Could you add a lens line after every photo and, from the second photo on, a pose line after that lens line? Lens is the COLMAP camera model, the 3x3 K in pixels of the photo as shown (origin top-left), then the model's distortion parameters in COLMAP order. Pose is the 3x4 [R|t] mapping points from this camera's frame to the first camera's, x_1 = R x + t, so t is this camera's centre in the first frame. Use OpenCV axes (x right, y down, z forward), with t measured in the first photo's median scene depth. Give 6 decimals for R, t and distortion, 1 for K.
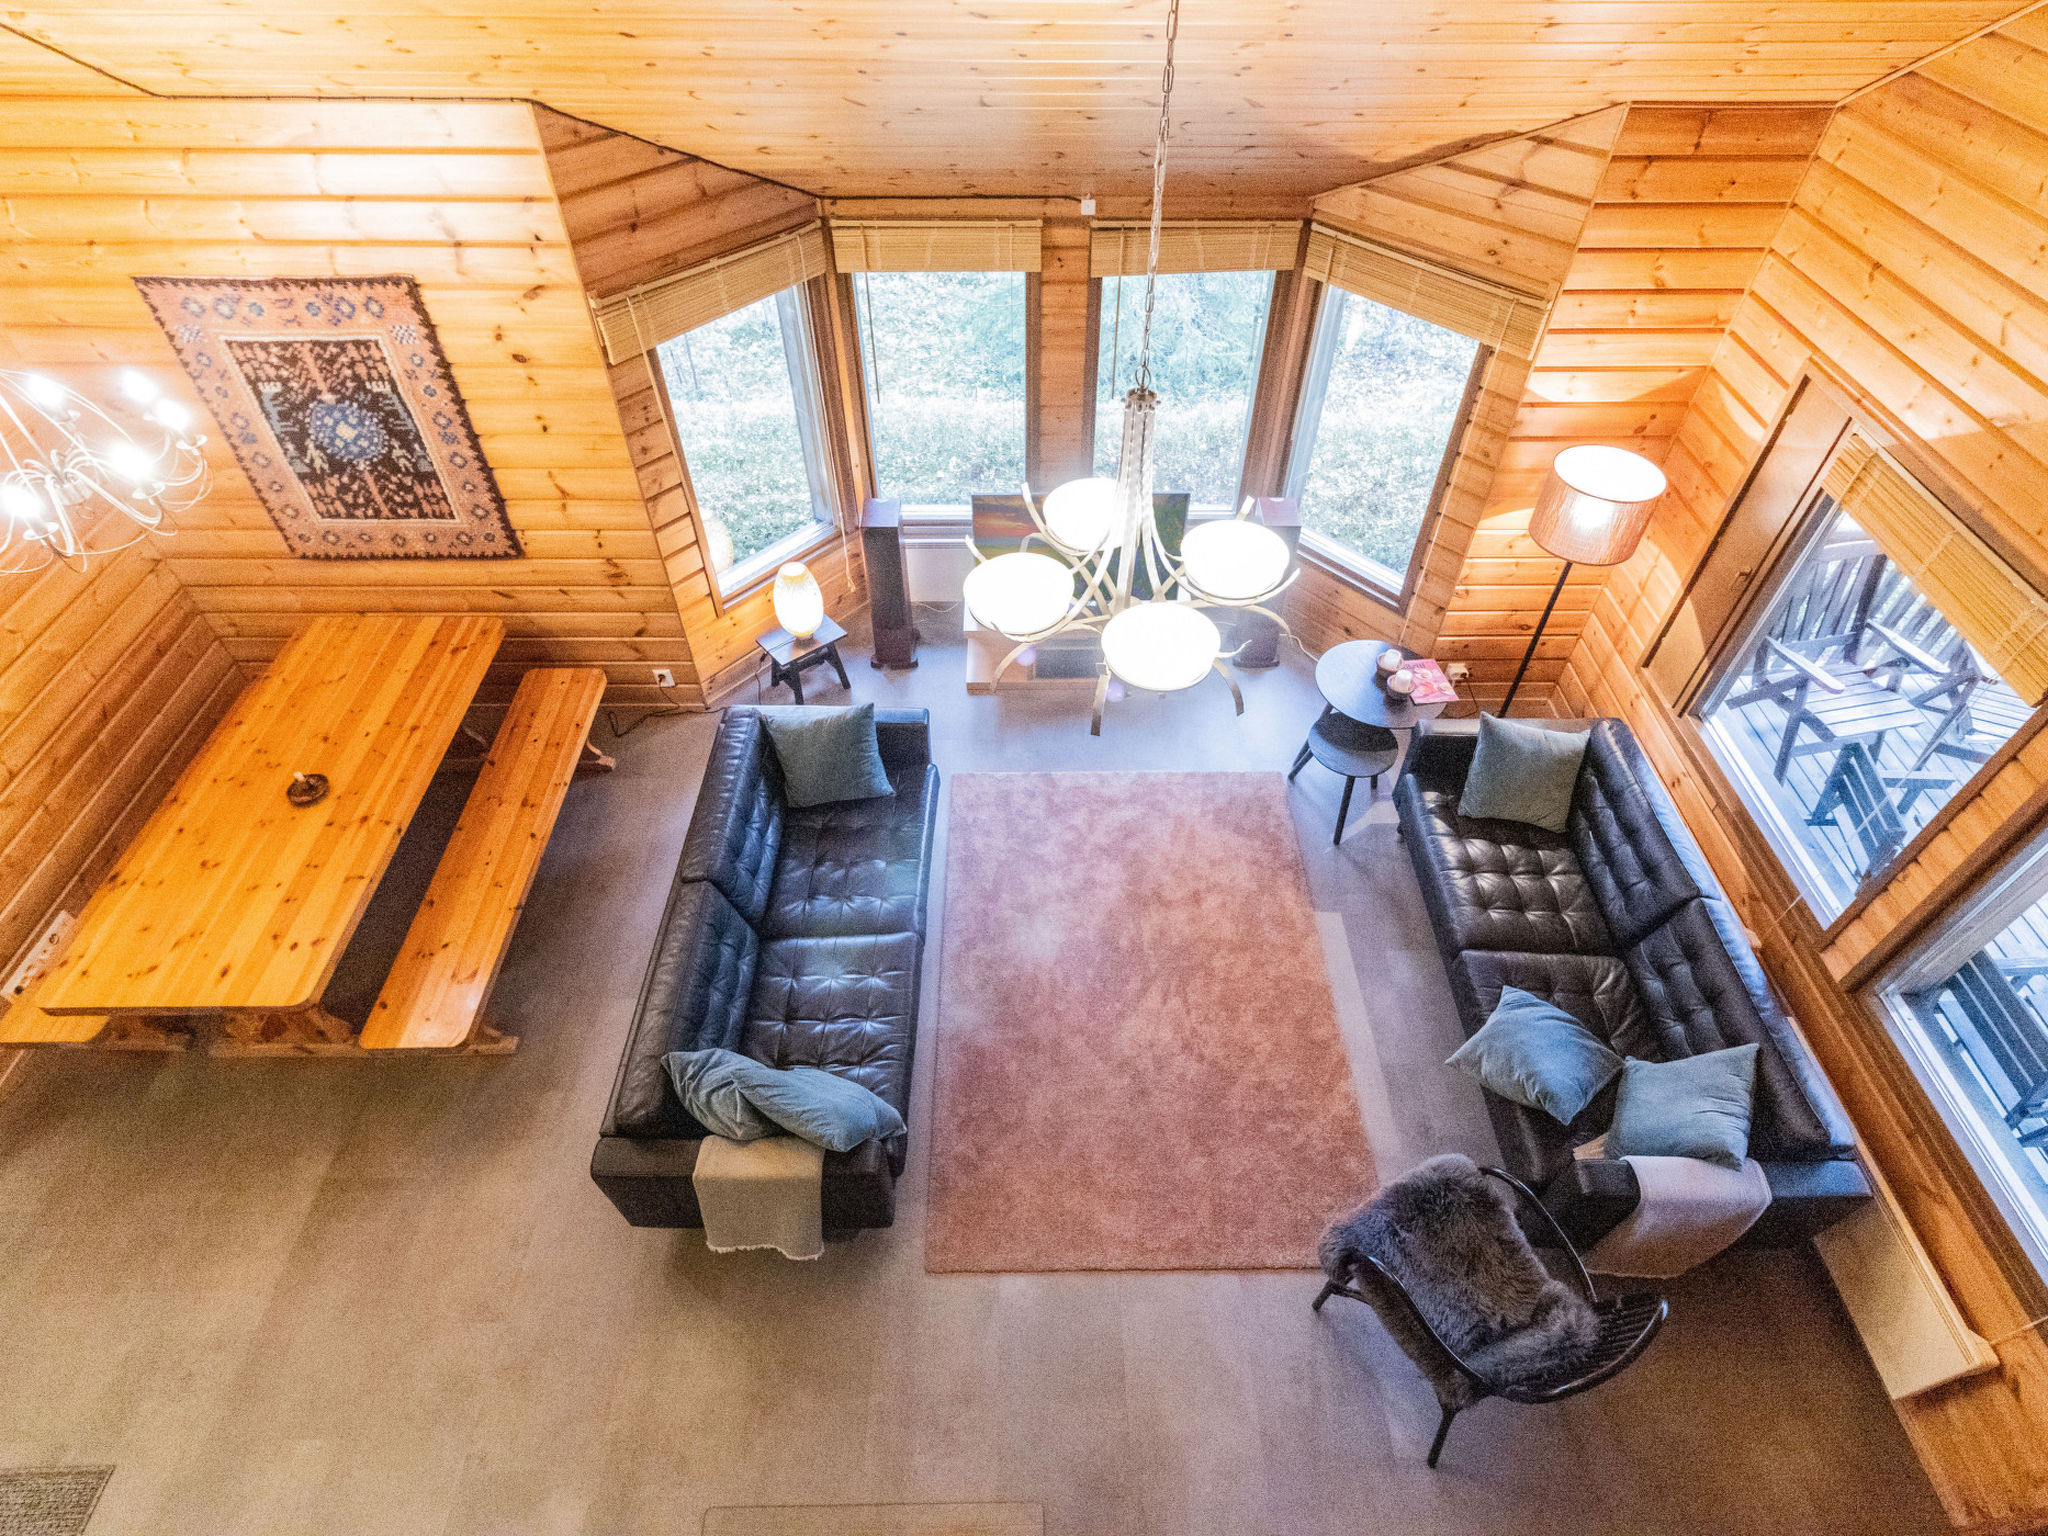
lens RADIAL K [[1055.7, 0, 1024.0], [0, 1055.7, 768.0], [0, 0, 1]] dist [-0.002647, -0.000909]
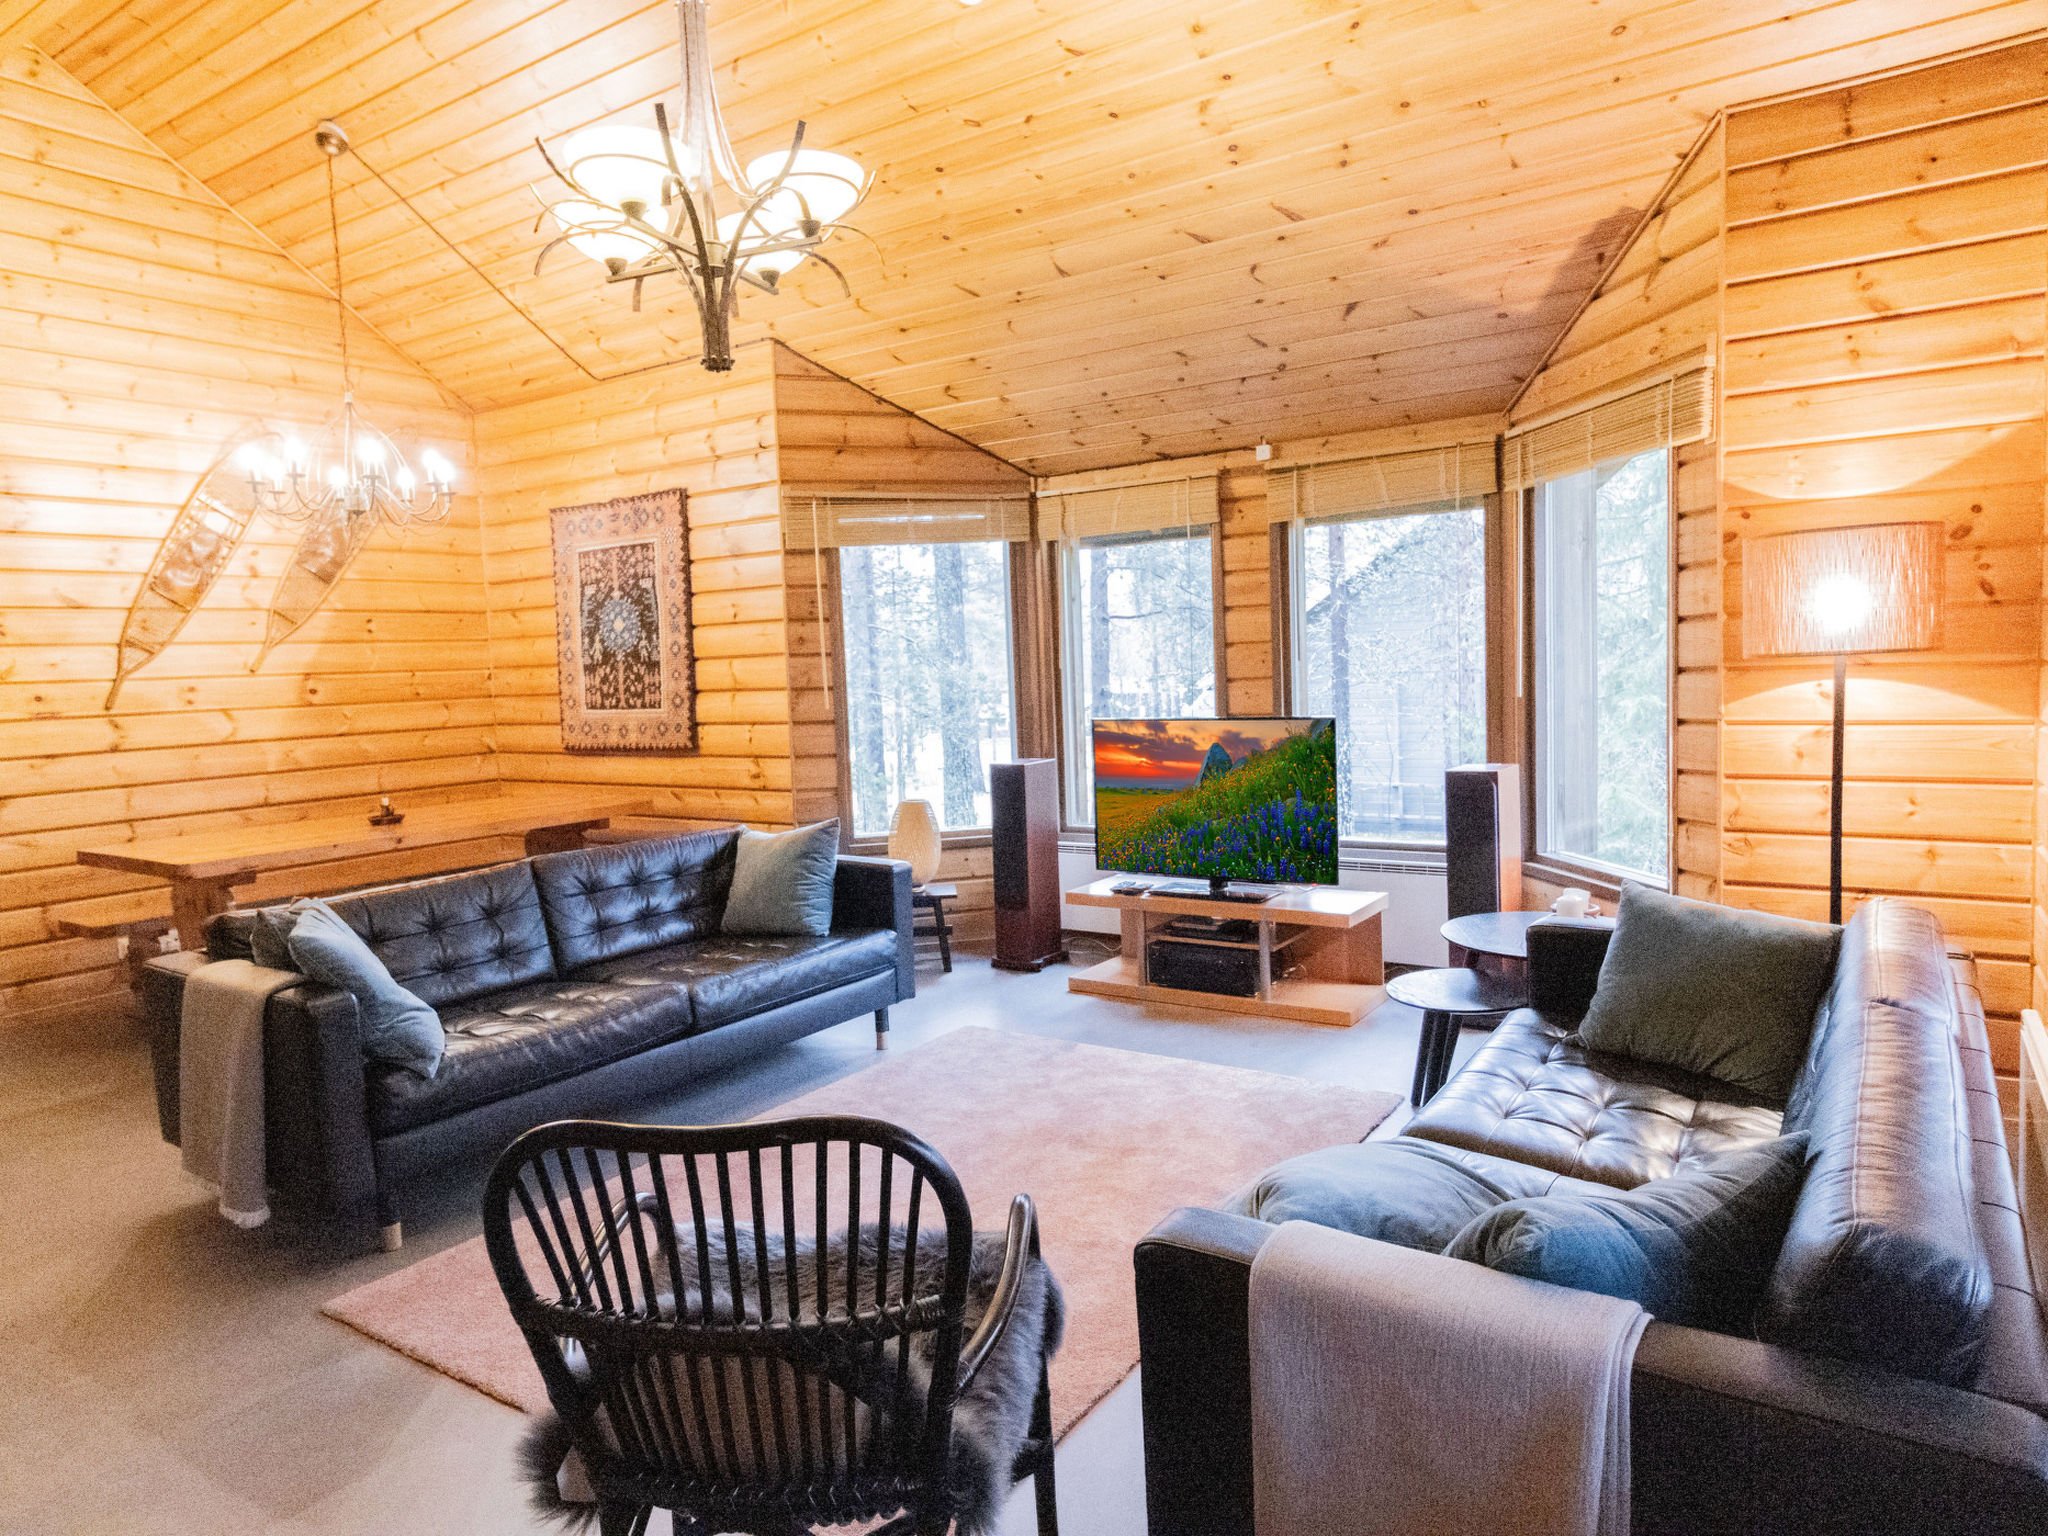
lens RADIAL K [[1258.9, 0, 1024.0], [0, 1258.9, 768.0], [0, 0, 1]] dist [0.002620, -0.002533]
pose [[0.821186, 0.017048, -0.570406, 0.556782], [-0.390647, 0.745432, -0.540116, 0.396341], [0.415992, 0.666363, 0.618798, 0.406269]]
